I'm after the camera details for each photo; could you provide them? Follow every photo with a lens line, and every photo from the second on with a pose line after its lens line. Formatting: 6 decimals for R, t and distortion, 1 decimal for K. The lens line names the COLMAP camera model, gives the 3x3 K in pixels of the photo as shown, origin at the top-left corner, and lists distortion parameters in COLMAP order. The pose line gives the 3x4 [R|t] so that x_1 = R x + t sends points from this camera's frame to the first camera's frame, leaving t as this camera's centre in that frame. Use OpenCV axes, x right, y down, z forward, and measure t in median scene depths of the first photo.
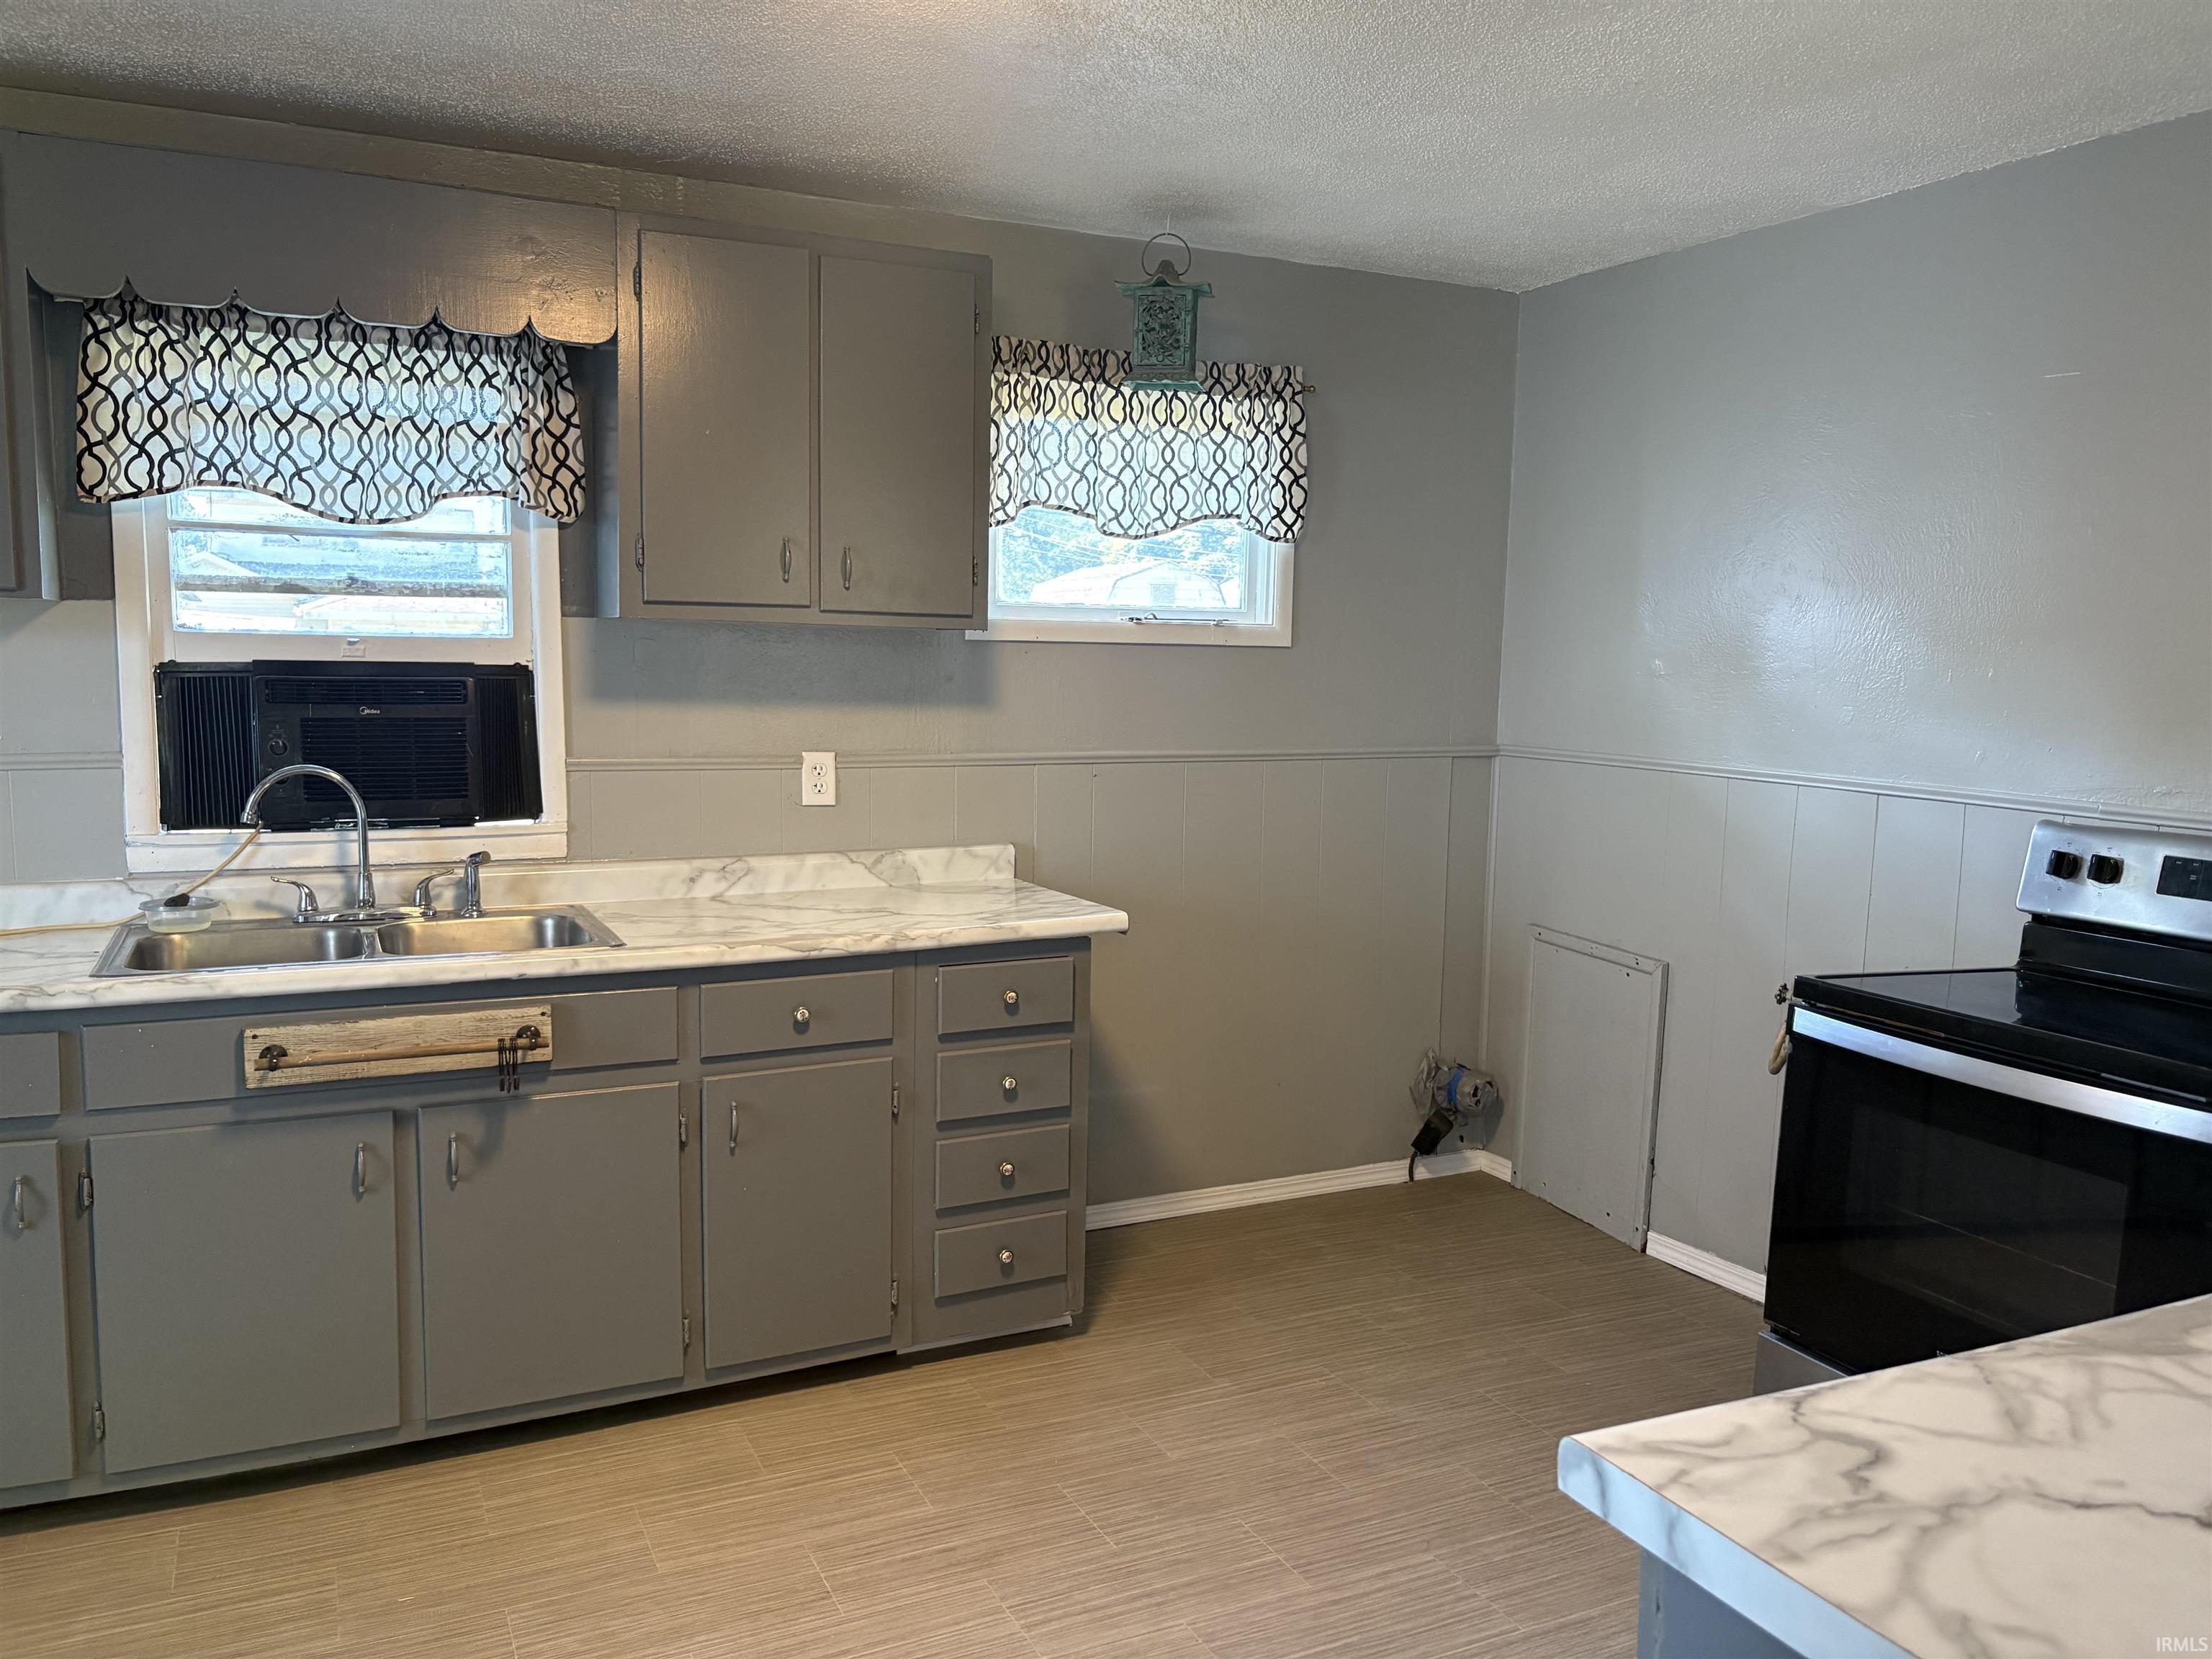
lens RADIAL K [[1688.8, 0, 1114.9], [0, 1688.8, 838.6], [0, 0, 1]] dist [0.042593, -0.042631]
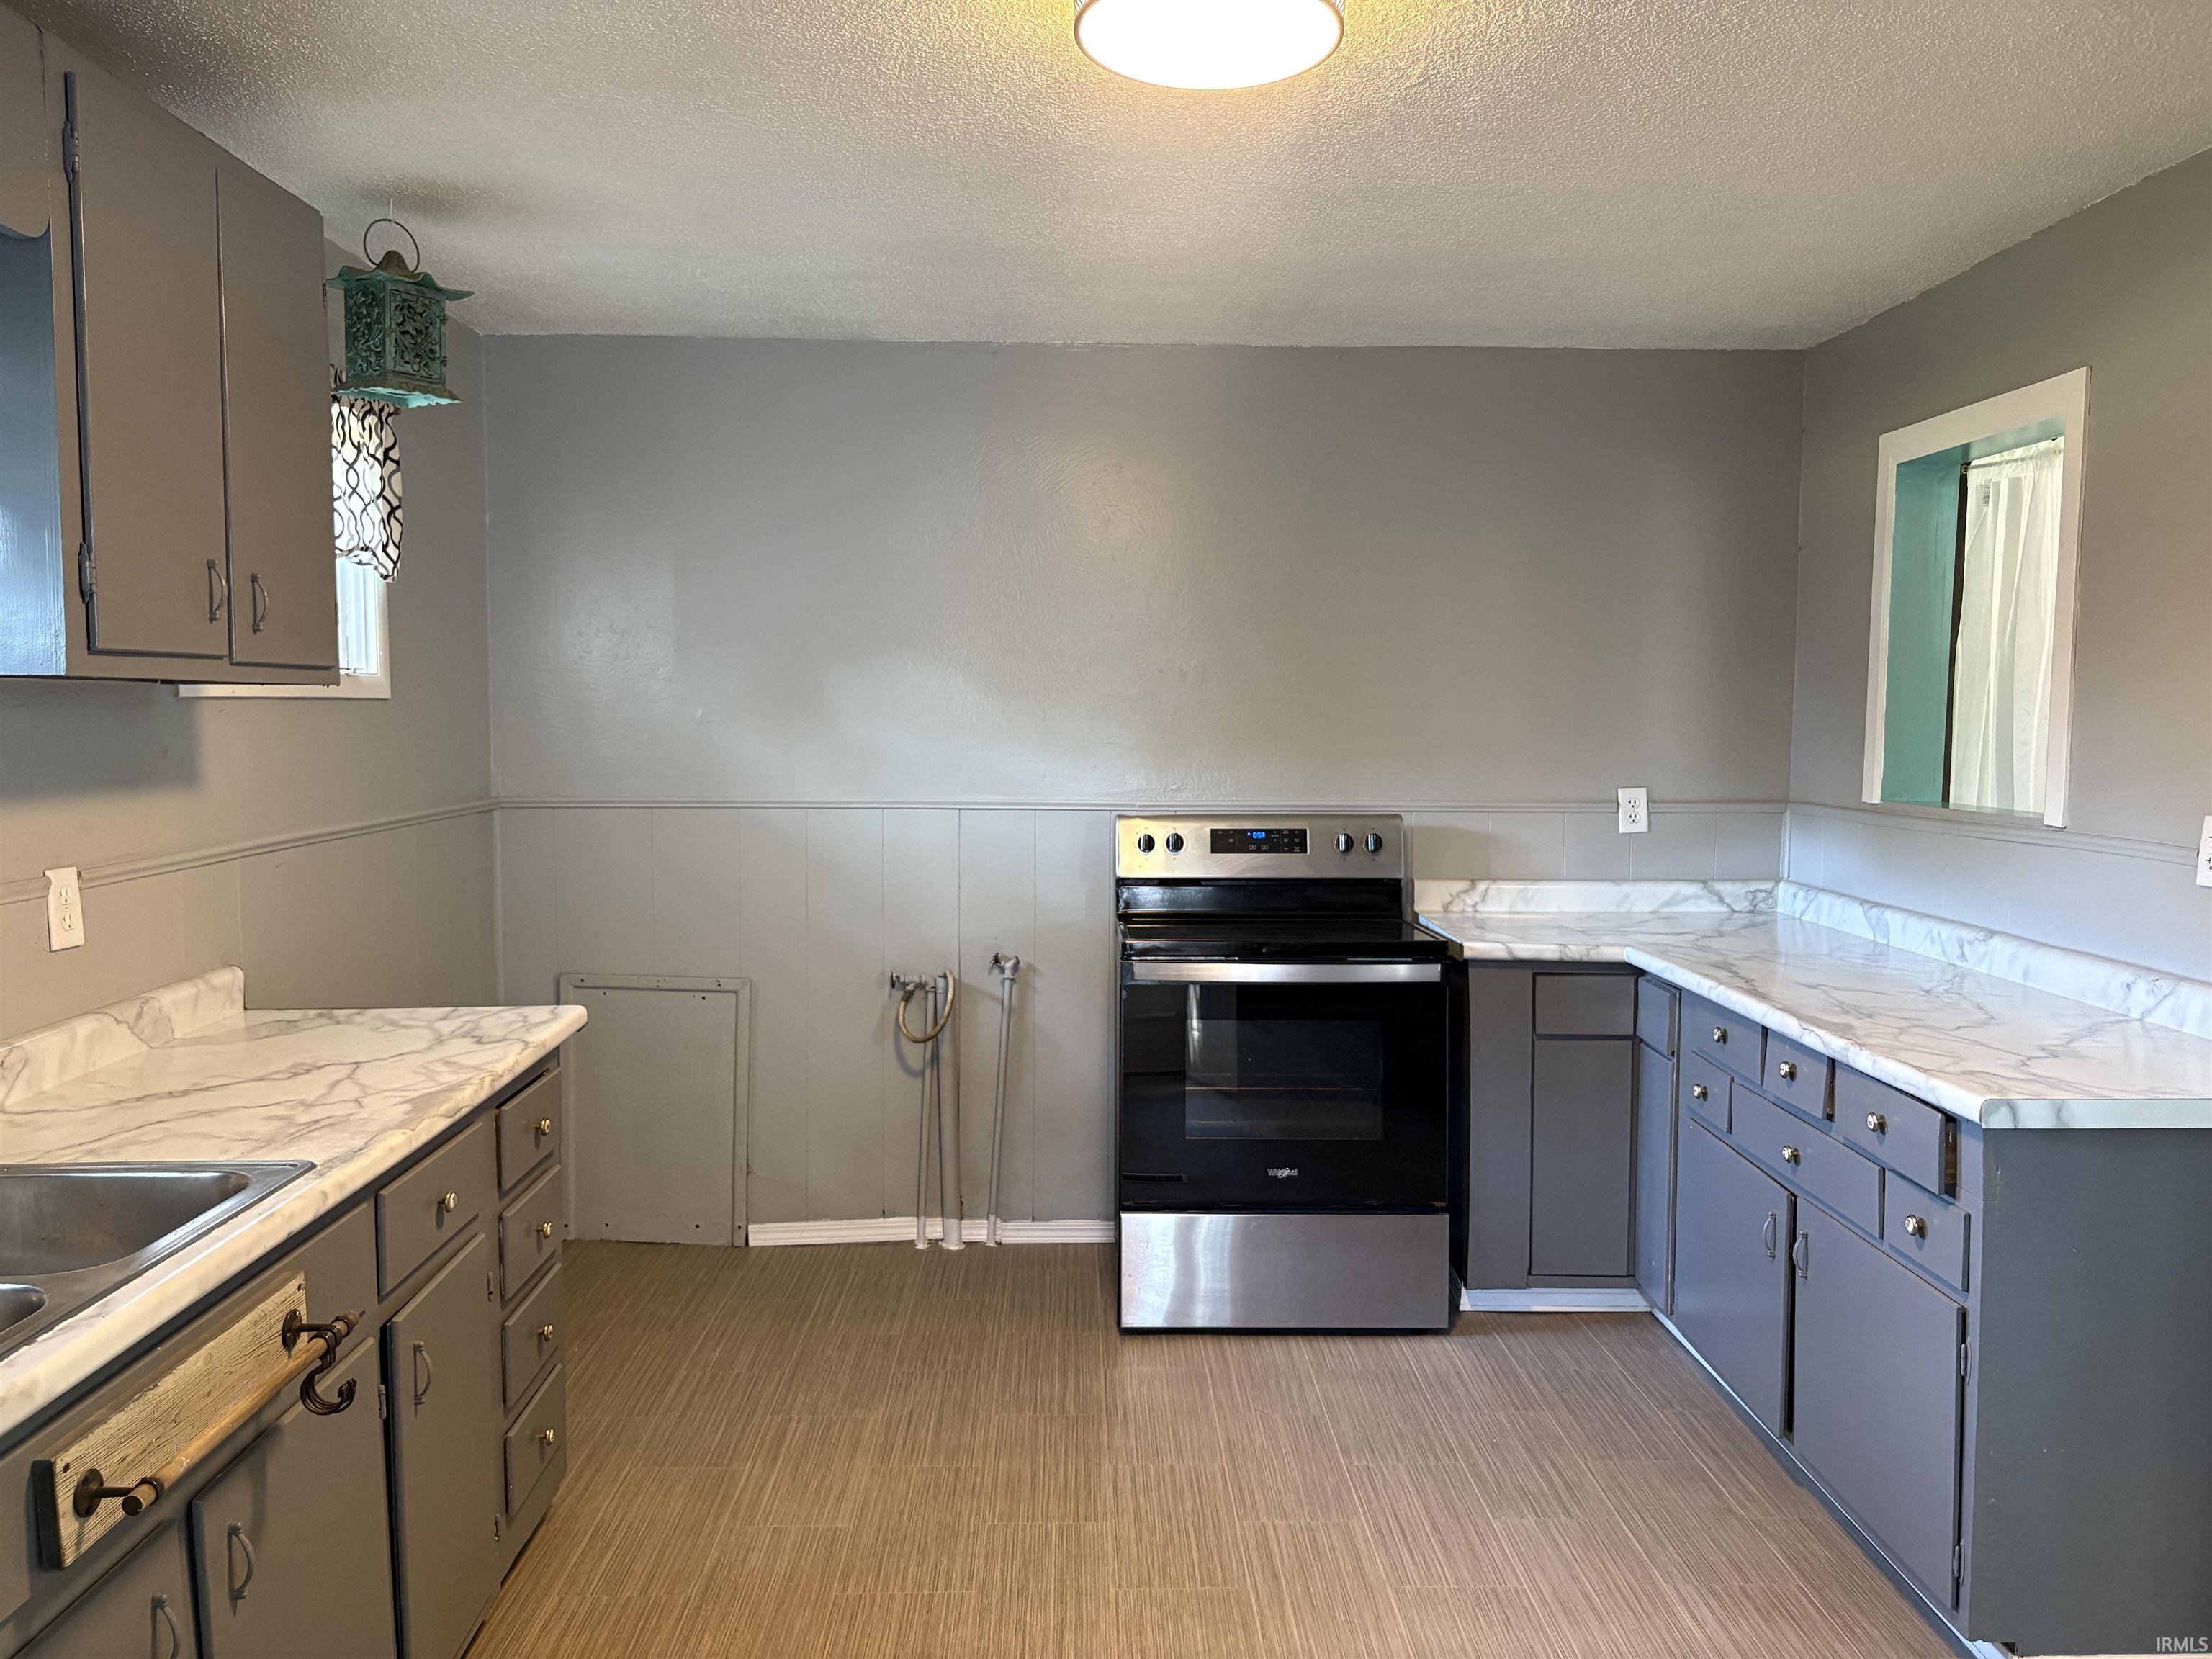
lens RADIAL K [[1688.8, 0, 1072.1], [0, 1688.8, 836.2], [0, 0, 1]] dist [0.042593, -0.042631]
pose [[0.413155, -0.087580, 0.906440, -0.675787], [0.110109, 0.992866, 0.045743, -0.054931], [-0.903979, 0.080908, 0.419851, 0.386431]]
